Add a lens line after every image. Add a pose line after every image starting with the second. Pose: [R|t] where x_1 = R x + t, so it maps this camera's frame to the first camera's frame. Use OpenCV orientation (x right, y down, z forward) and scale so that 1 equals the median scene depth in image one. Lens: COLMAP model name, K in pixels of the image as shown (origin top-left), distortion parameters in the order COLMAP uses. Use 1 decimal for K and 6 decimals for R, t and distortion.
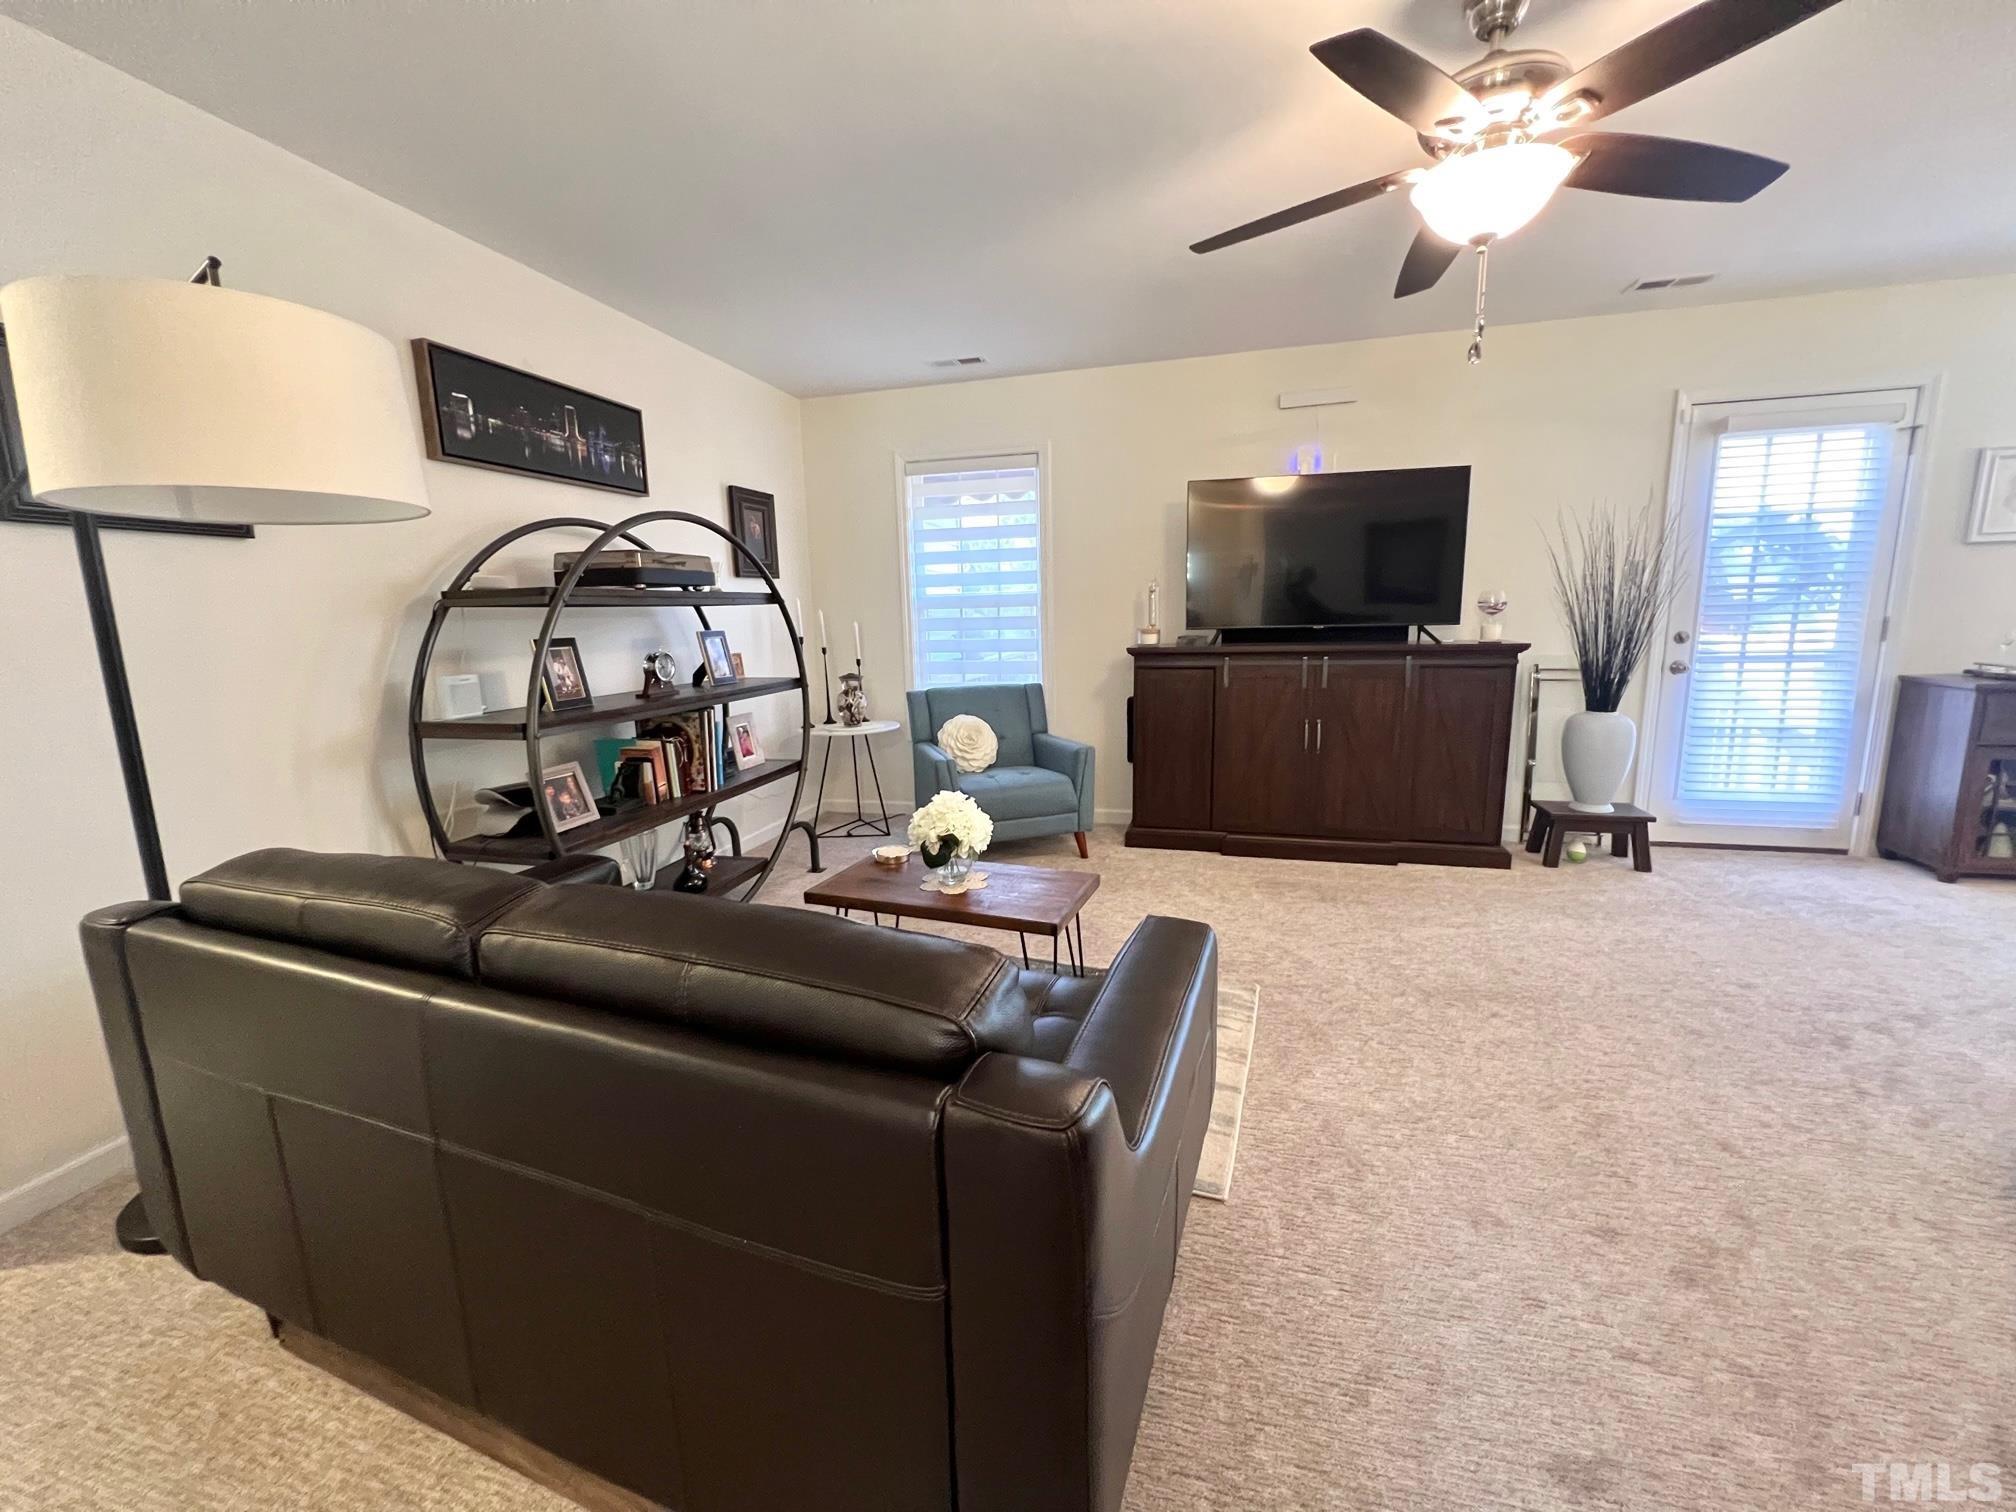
lens RADIAL K [[806.8, 0, 1003.0], [0, 806.8, 750.2], [0, 0, 1]] dist [-0.000791, 0.000851]
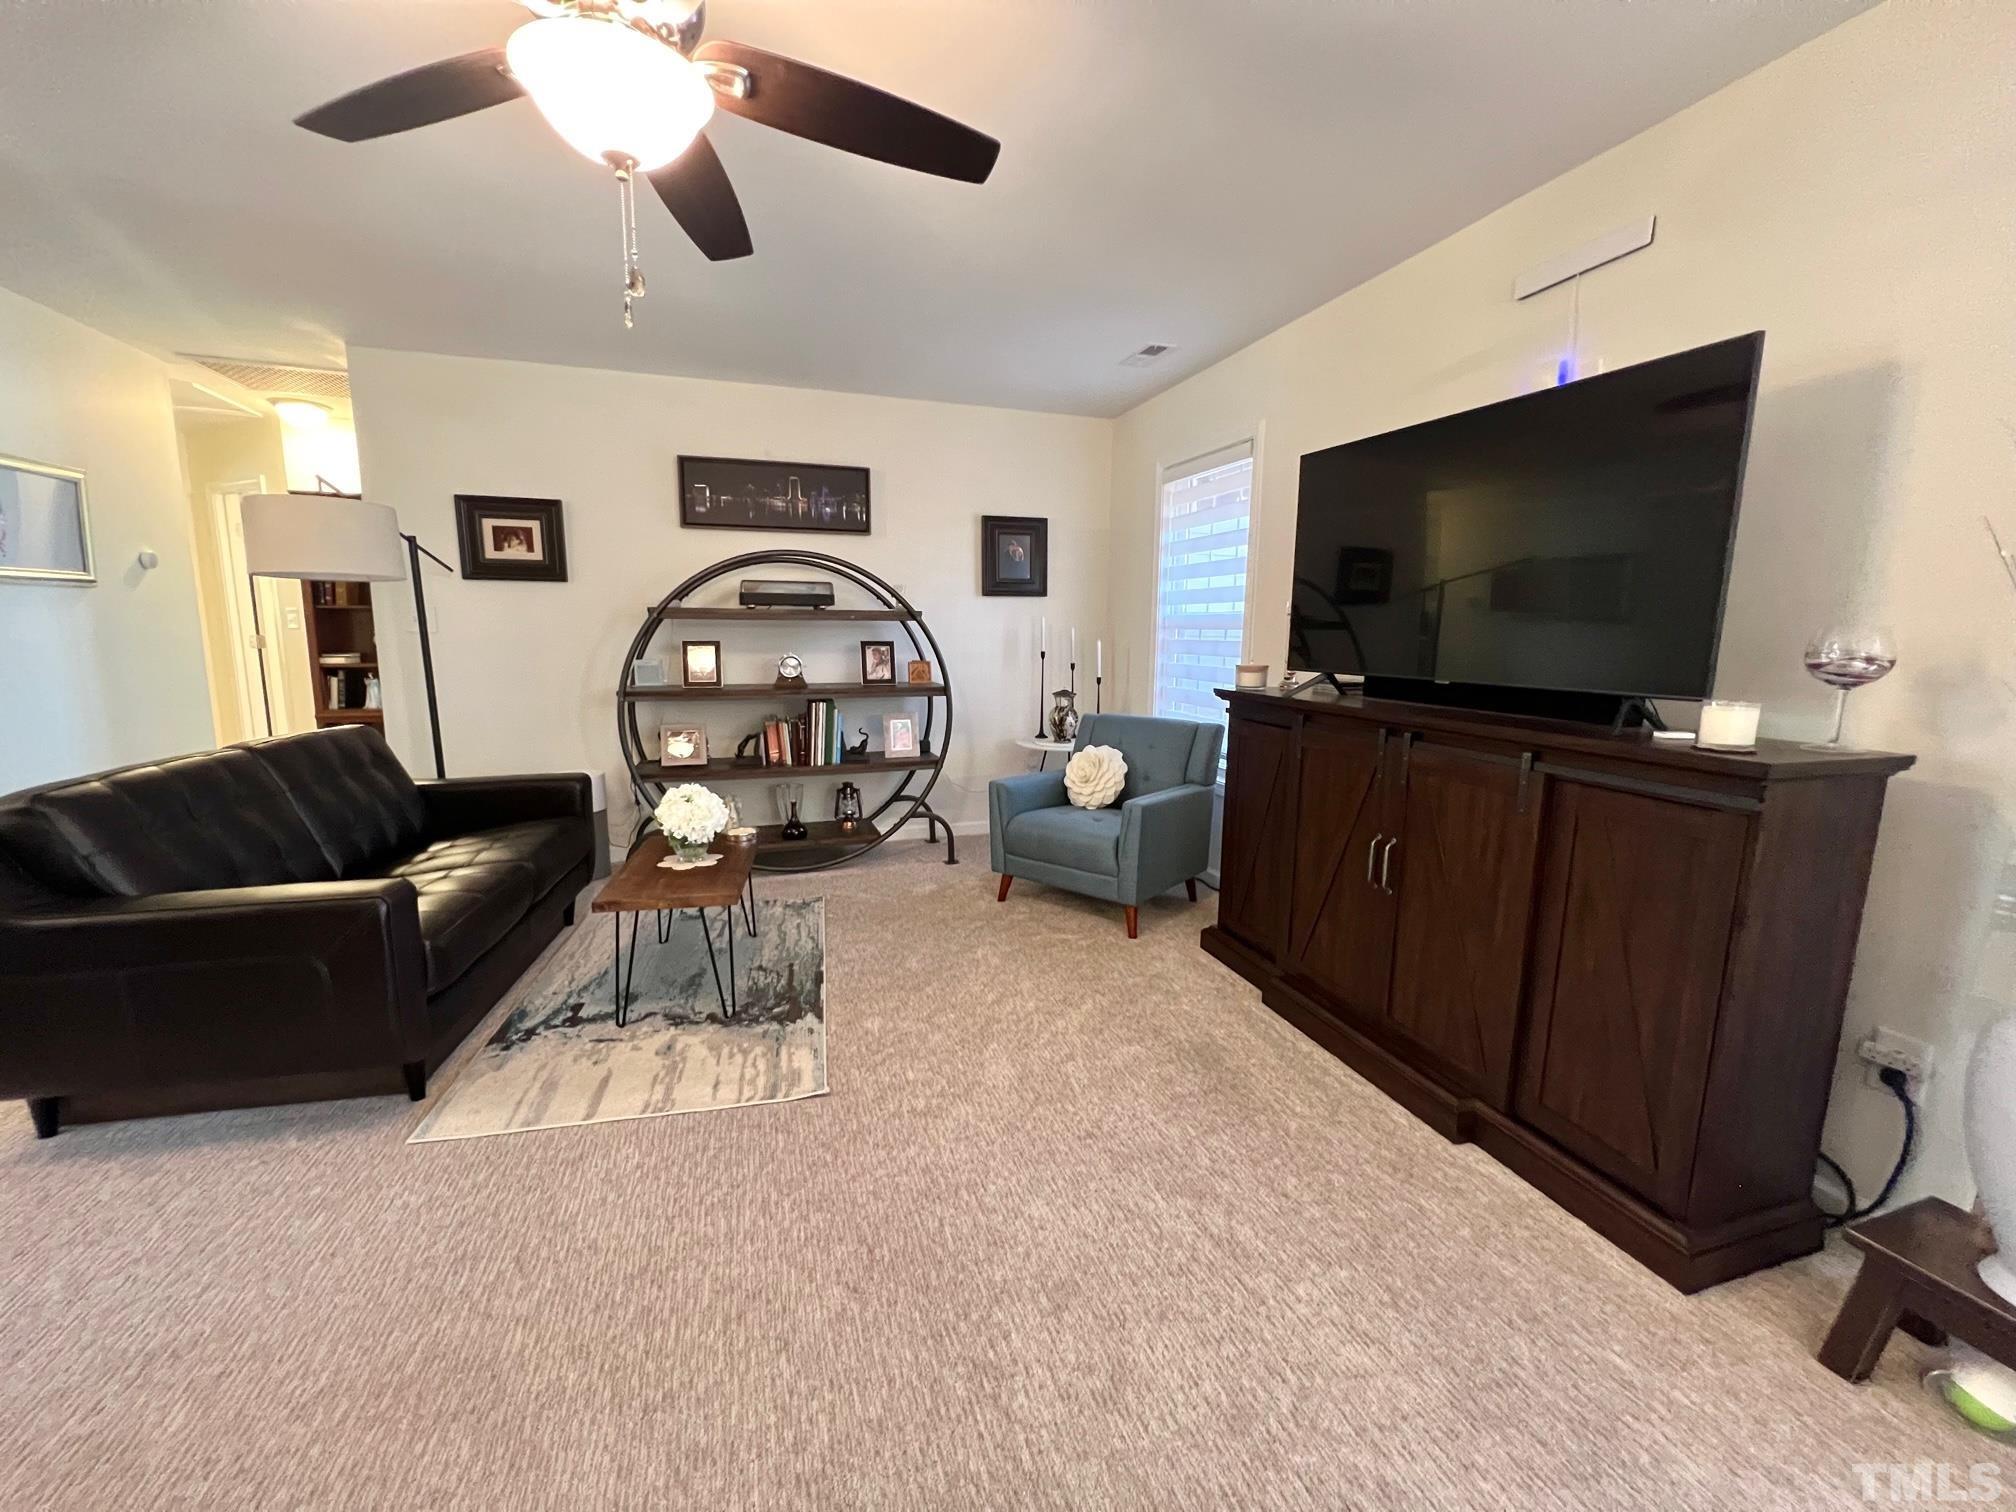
lens RADIAL K [[806.8, 0, 1001.0], [0, 806.8, 755.3], [0, 0, 1]] dist [-0.000791, 0.000851]
pose [[0.547439, 0.159012, -0.821599, 0.786196], [-0.165497, 0.982963, 0.079970, -0.108153], [0.820318, 0.092193, 0.564428, 0.483451]]
